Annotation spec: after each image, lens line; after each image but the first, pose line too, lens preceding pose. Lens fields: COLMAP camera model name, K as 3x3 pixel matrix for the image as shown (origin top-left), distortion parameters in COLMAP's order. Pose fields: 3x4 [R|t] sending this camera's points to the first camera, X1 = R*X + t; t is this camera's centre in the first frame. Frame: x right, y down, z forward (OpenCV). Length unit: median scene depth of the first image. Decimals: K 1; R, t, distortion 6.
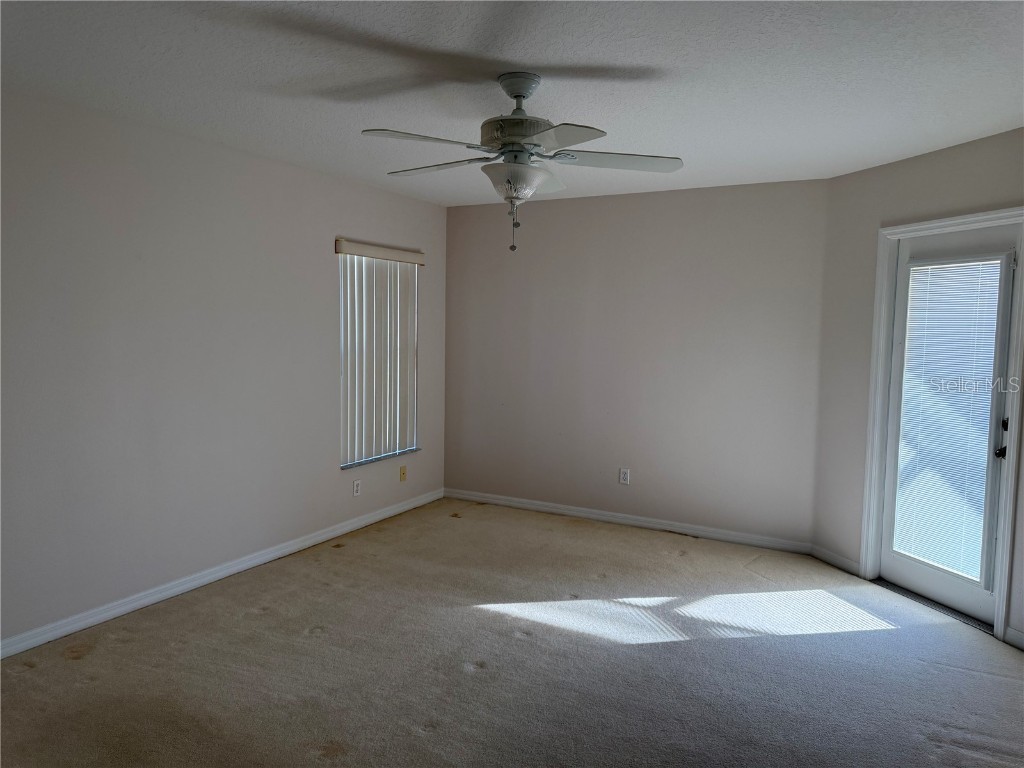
lens RADIAL K [[727.8, 0, 505.9], [0, 727.8, 379.6], [0, 0, 1]] dist [0.077966, -0.095763]
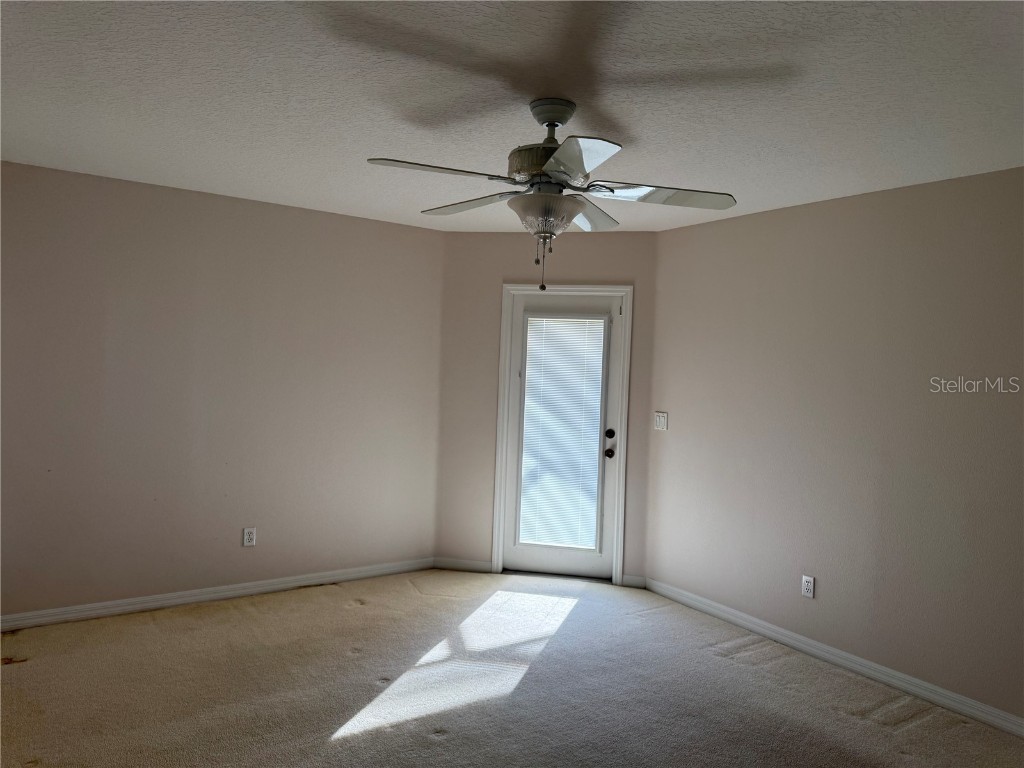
lens RADIAL K [[727.8, 0, 505.9], [0, 727.8, 379.6], [0, 0, 1]] dist [0.077966, -0.095763]
pose [[0.466539, -0.024120, 0.884172, -0.586271], [0.041926, 0.999108, 0.005132, -0.053288], [-0.883506, 0.034675, 0.467134, 0.449188]]
